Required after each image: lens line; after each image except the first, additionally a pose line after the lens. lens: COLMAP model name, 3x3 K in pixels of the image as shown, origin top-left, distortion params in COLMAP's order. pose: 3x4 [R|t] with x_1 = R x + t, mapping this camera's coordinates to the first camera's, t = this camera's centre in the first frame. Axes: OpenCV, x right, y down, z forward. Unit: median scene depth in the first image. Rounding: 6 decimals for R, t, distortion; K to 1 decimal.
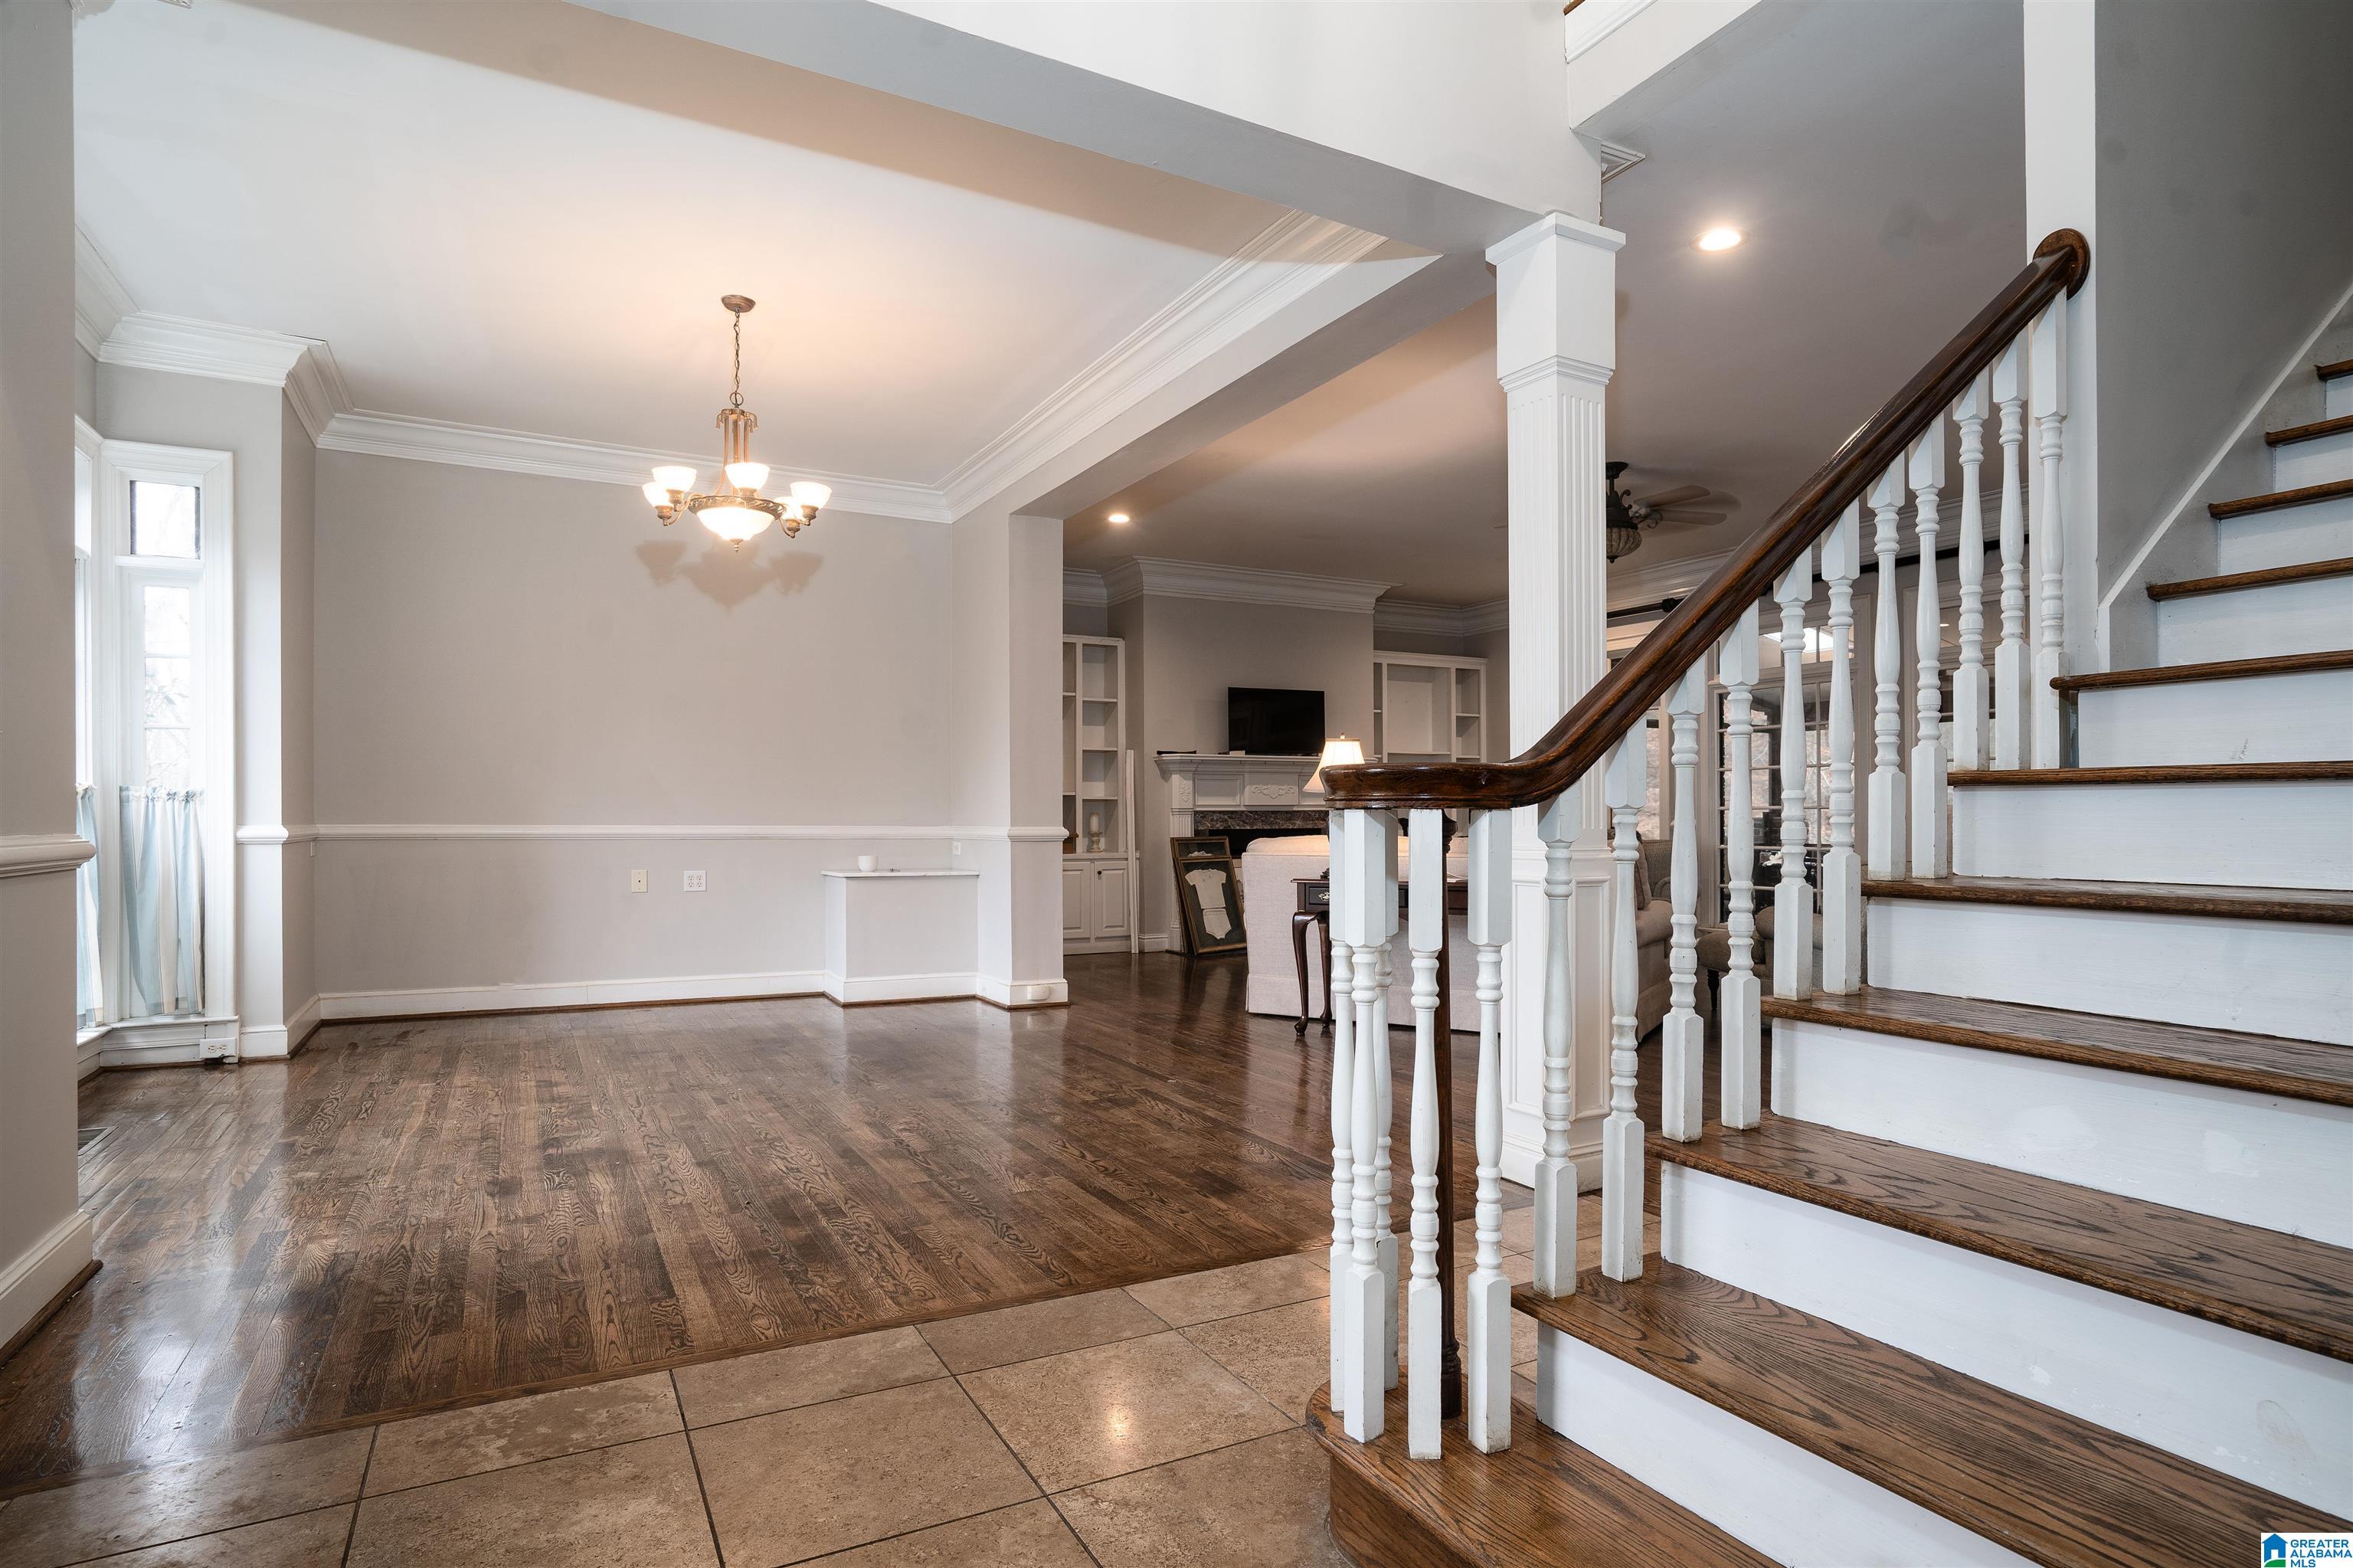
lens RADIAL K [[1234.9, 0, 1173.1], [0, 1234.9, 815.0], [0, 0, 1]] dist [-0.000673, -0.000144]
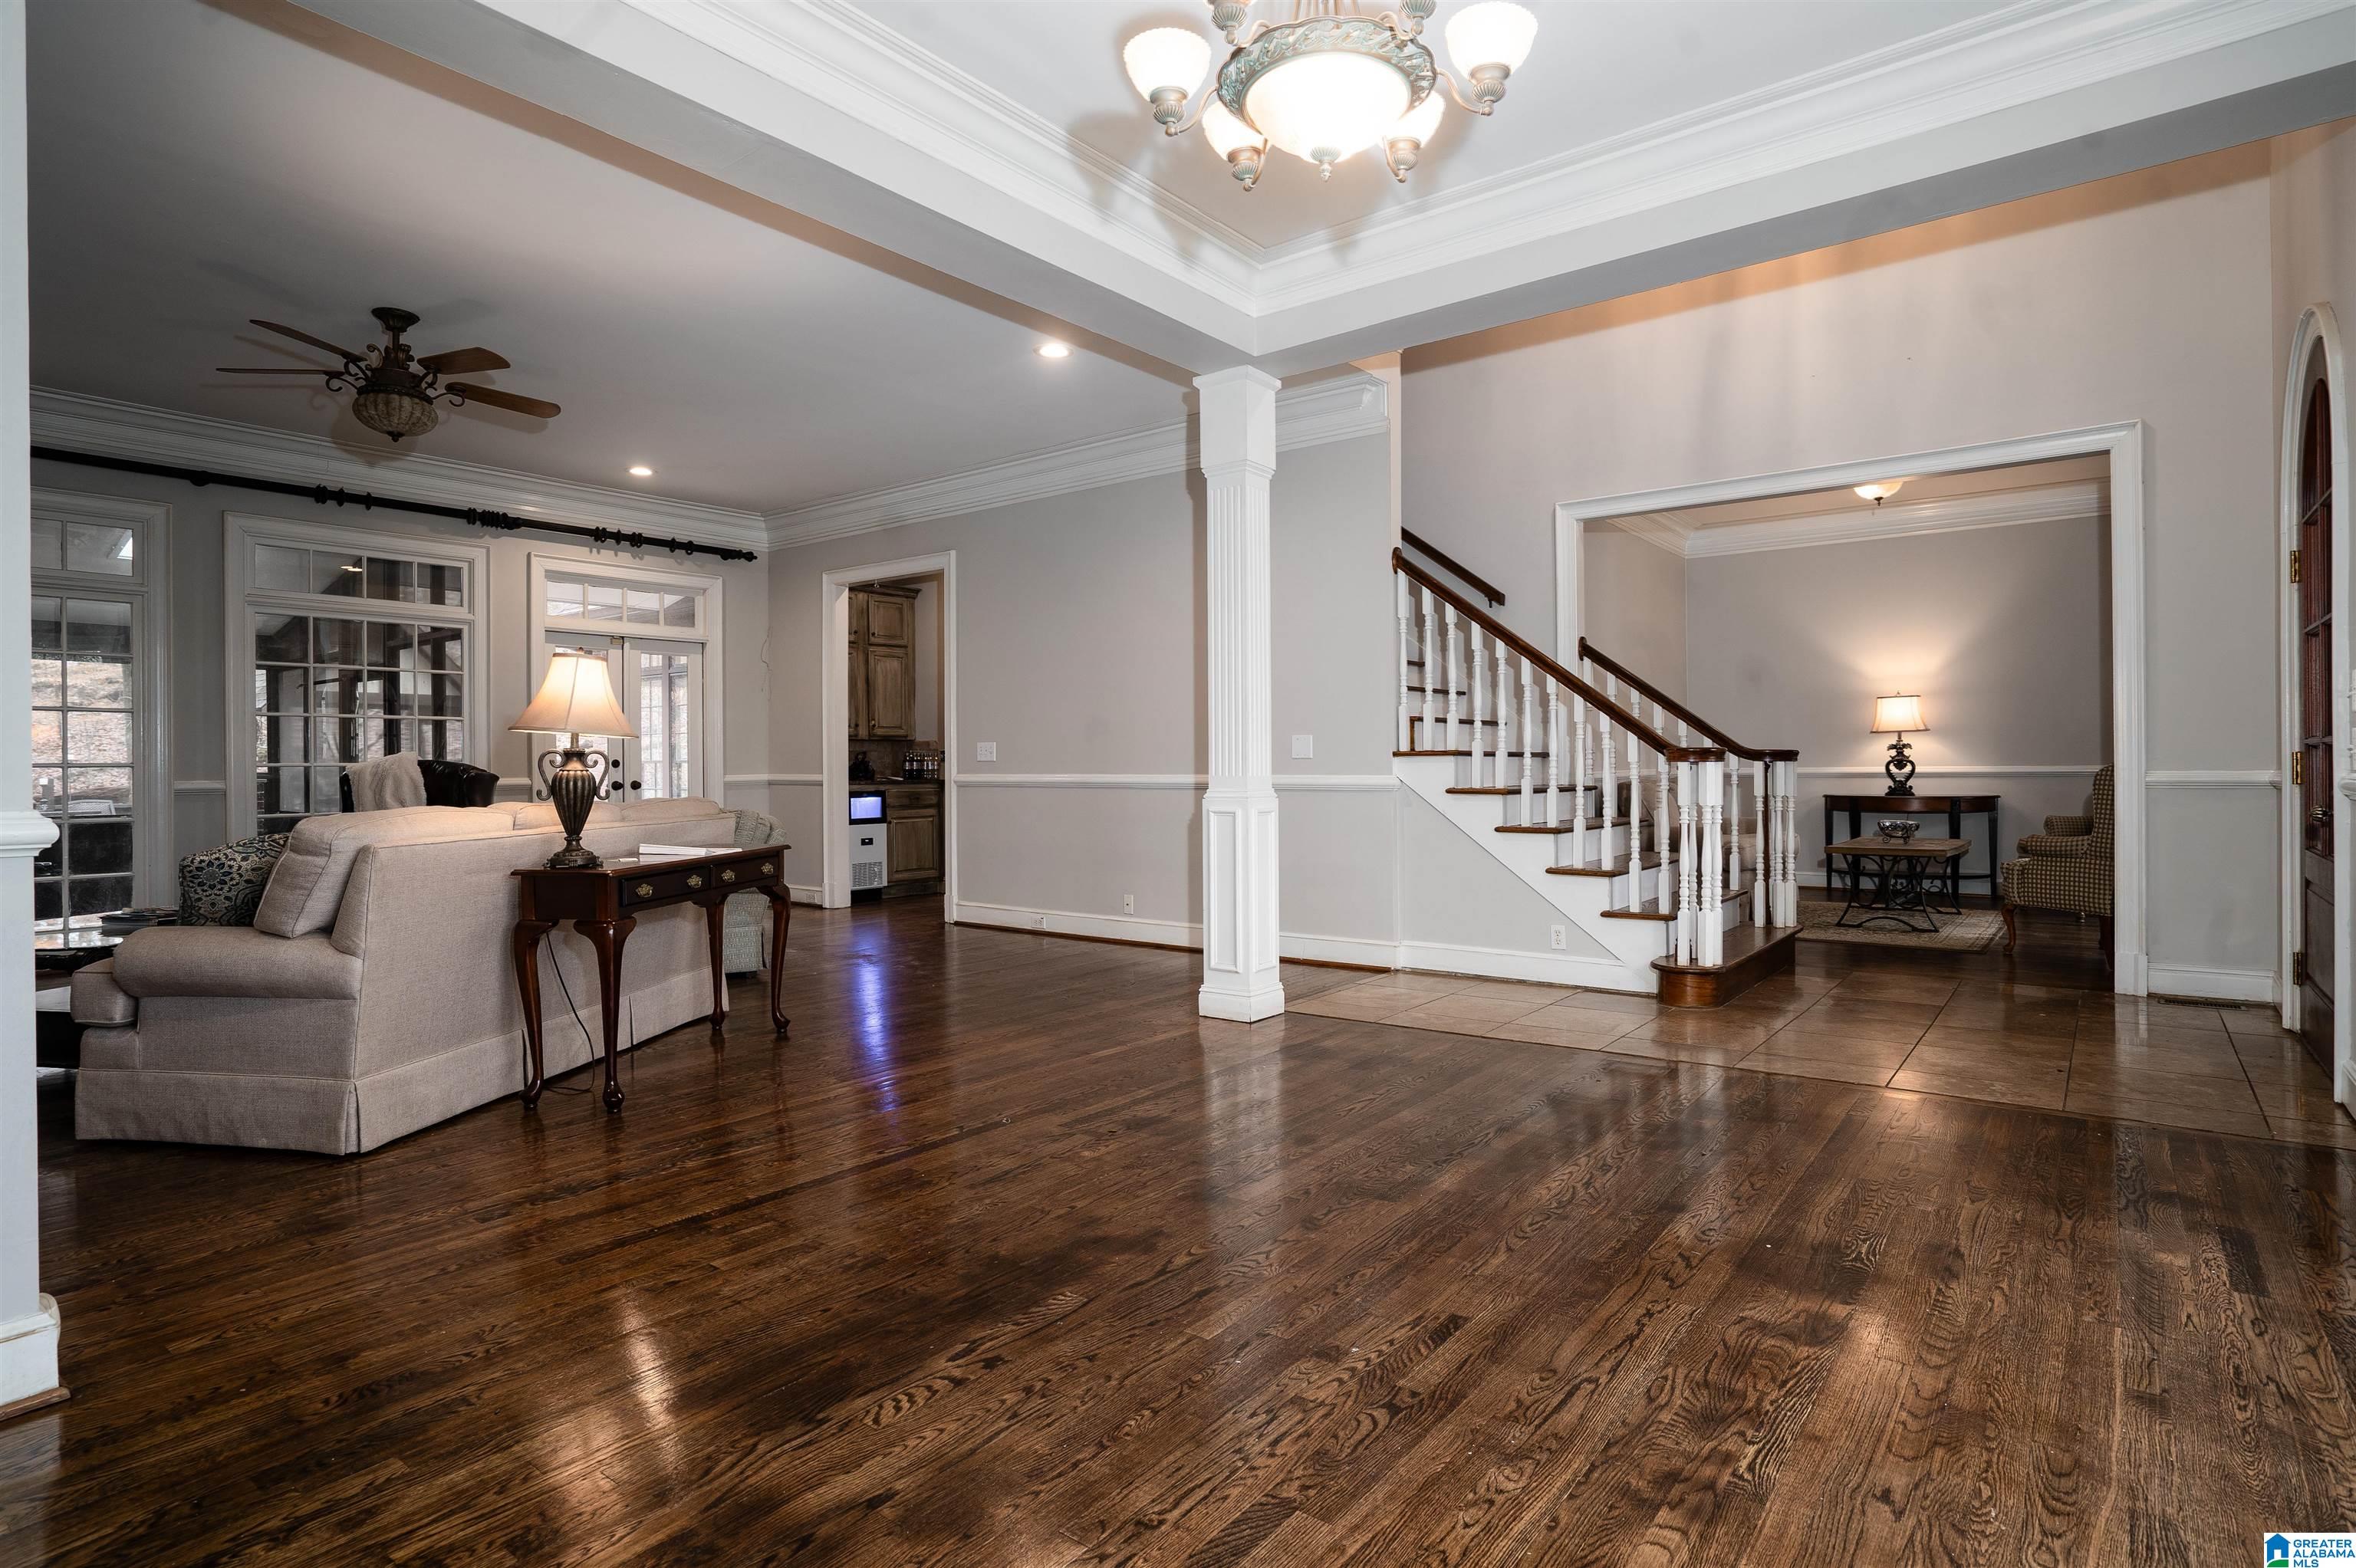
lens RADIAL K [[1207.7, 0, 1187.2], [0, 1207.7, 760.2], [0, 0, 1]] dist [0.001273, -0.000123]
pose [[-0.415315, 0.005225, 0.909663, -0.983517], [0.007100, 0.999972, -0.002502, -0.002803], [-0.909650, 0.005420, -0.415340, 1.654210]]
